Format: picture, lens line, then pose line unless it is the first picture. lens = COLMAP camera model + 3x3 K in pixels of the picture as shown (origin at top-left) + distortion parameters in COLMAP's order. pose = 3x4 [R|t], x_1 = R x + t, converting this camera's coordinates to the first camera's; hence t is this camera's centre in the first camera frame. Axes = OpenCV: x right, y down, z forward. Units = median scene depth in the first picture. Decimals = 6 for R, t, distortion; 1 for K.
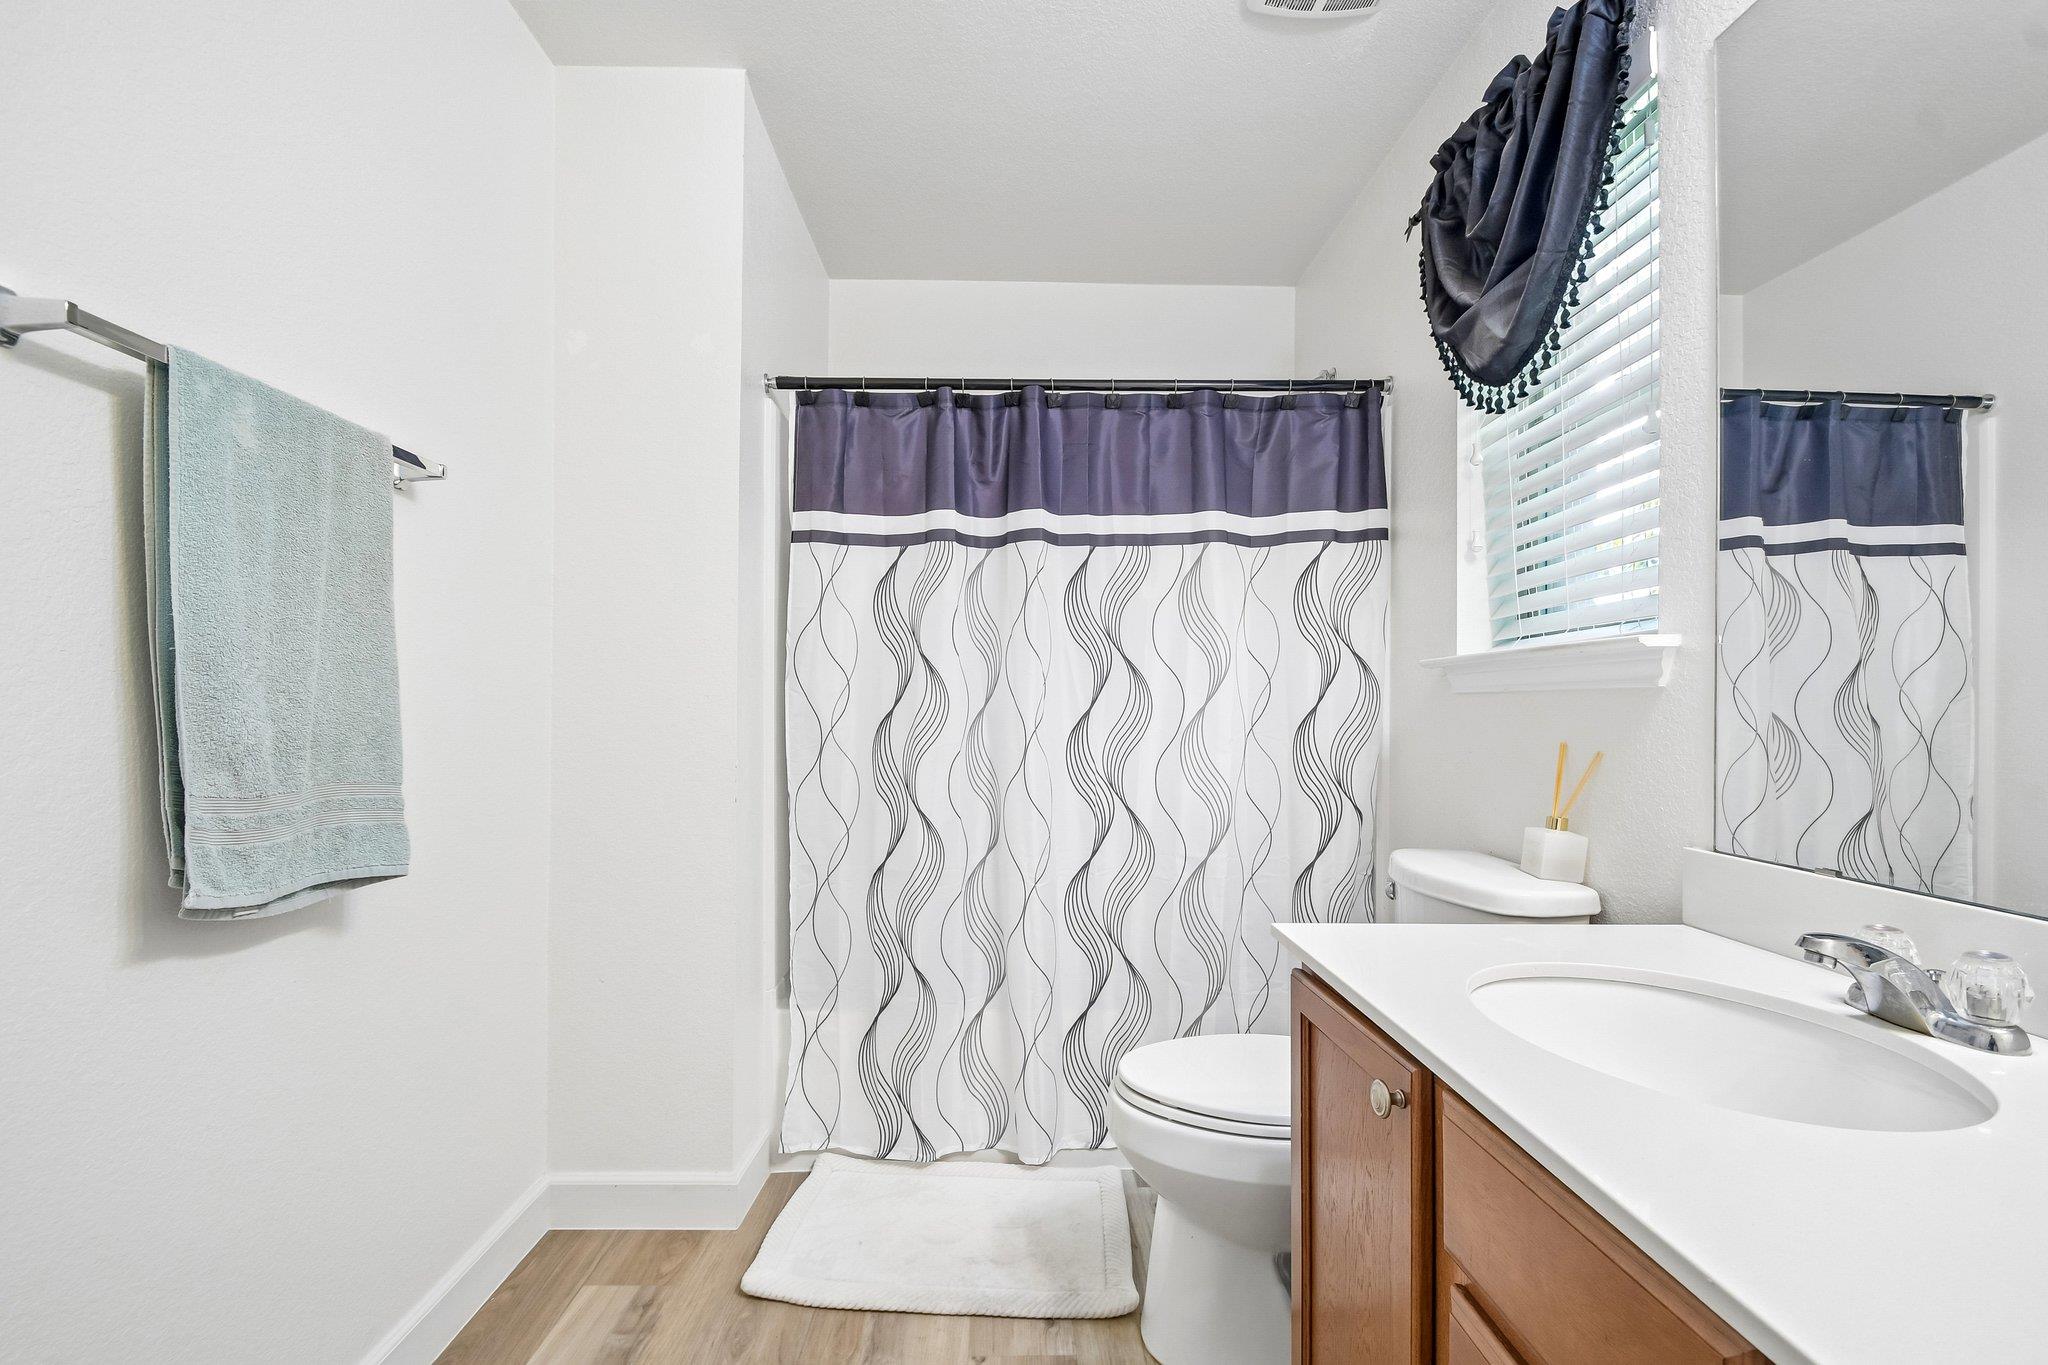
lens RADIAL K [[933.2, 0, 1022.1], [0, 933.2, 703.7], [0, 0, 1]] dist [0.005282, -0.007282]
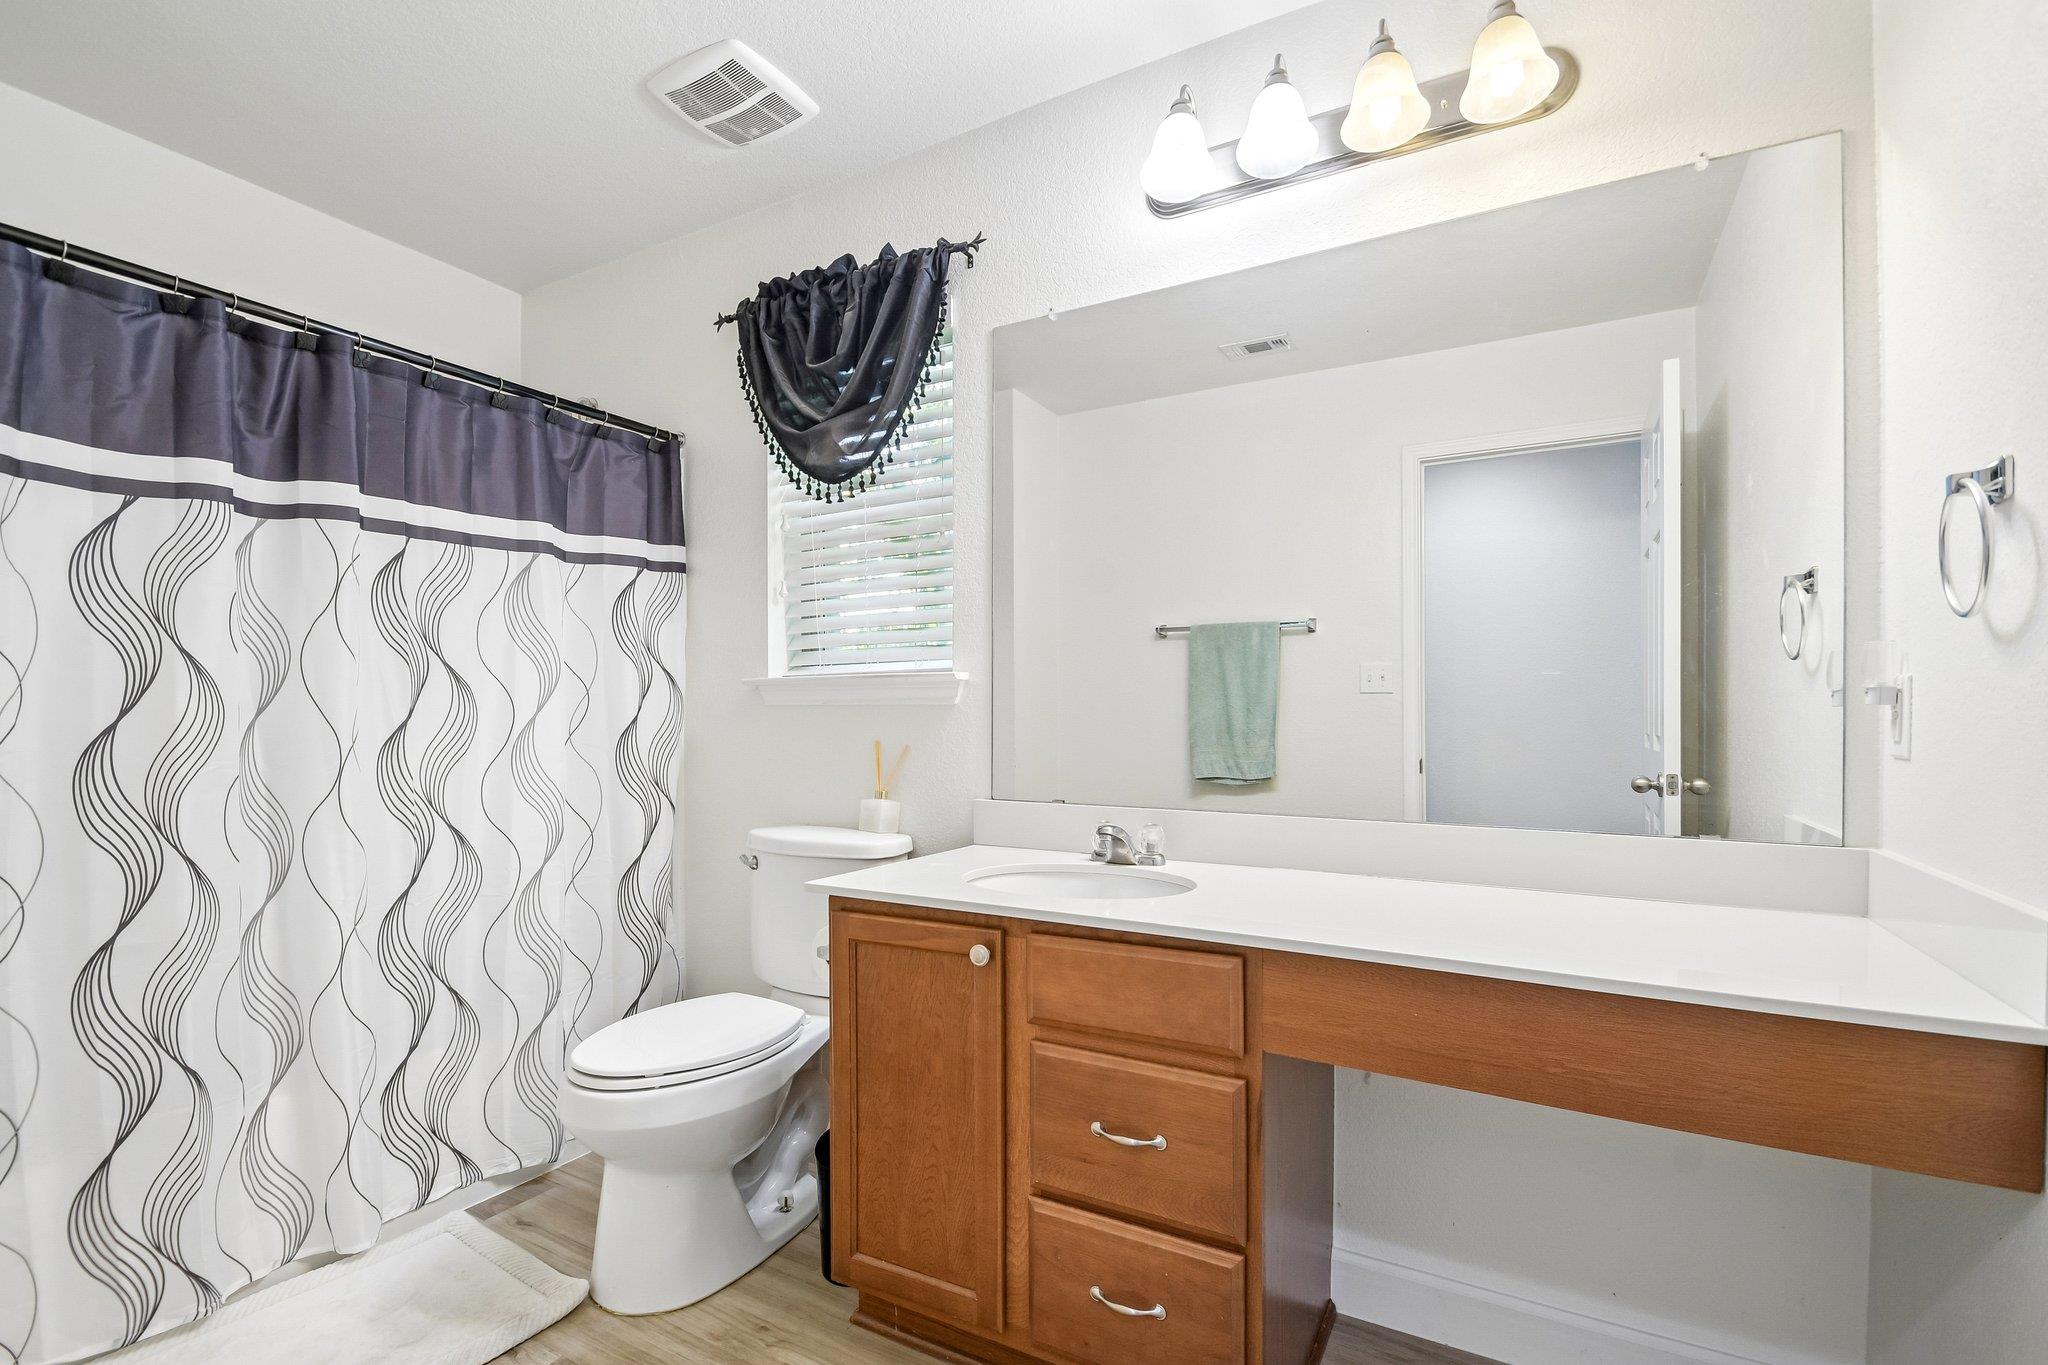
lens RADIAL K [[933.2, 0, 1026.1], [0, 933.2, 718.5], [0, 0, 1]] dist [0.005282, -0.007282]
pose [[0.506199, -0.006071, 0.862395, -0.402073], [-0.000682, 0.999972, 0.007440, -0.002775], [-0.862416, -0.004354, 0.506181, 0.039596]]
